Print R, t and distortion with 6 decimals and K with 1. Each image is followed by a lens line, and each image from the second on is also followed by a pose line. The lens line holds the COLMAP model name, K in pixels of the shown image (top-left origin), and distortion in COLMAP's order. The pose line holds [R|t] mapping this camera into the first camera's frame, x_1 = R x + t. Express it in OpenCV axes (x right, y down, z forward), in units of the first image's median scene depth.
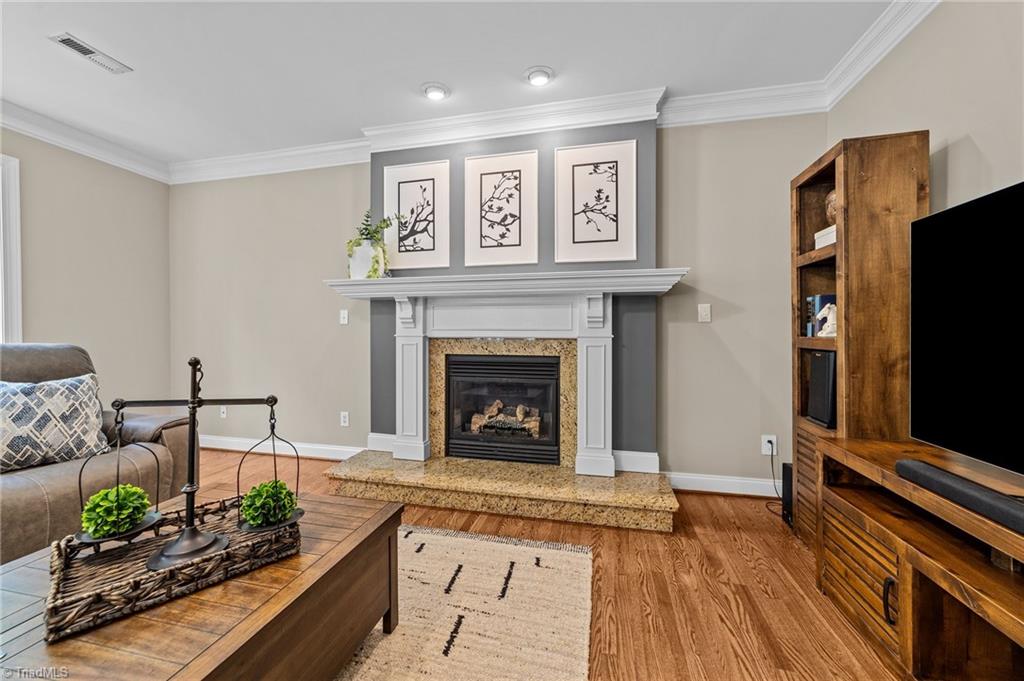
lens RADIAL K [[393.2, 0, 510.8], [0, 393.2, 335.0], [0, 0, 1]] dist [-0.002633, 0.000198]
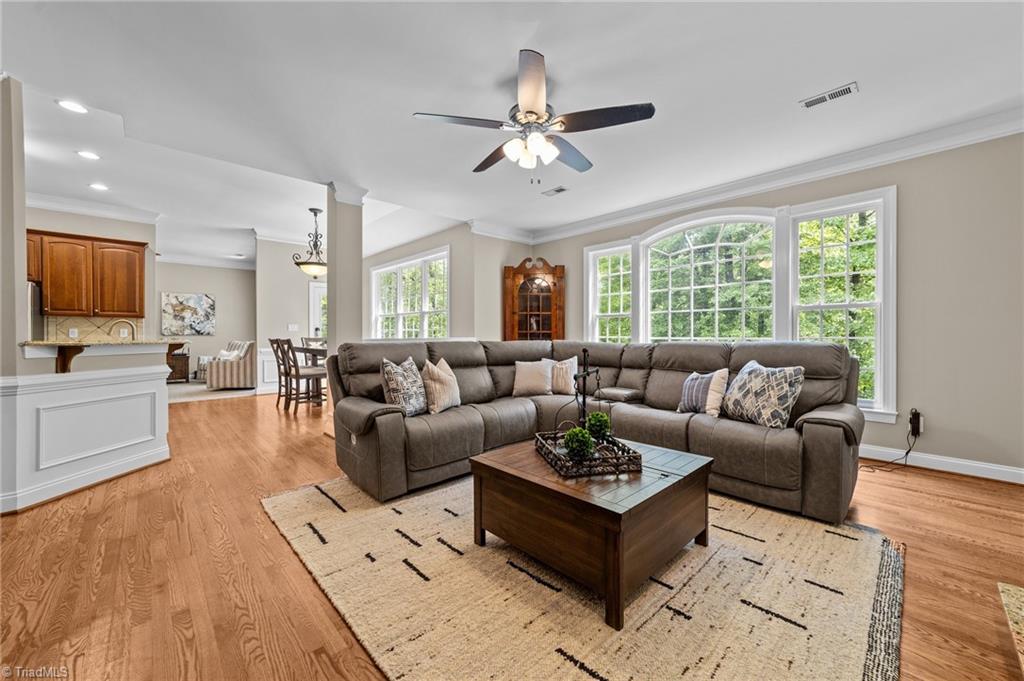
lens RADIAL K [[393.2, 0, 512.2], [0, 393.2, 338.4], [0, 0, 1]] dist [-0.002633, 0.000198]
pose [[-0.552099, 0.004531, -0.833766, 0.530860], [-0.003301, 0.999966, 0.007619, 0.003014], [0.833772, 0.006959, -0.552065, 1.046975]]
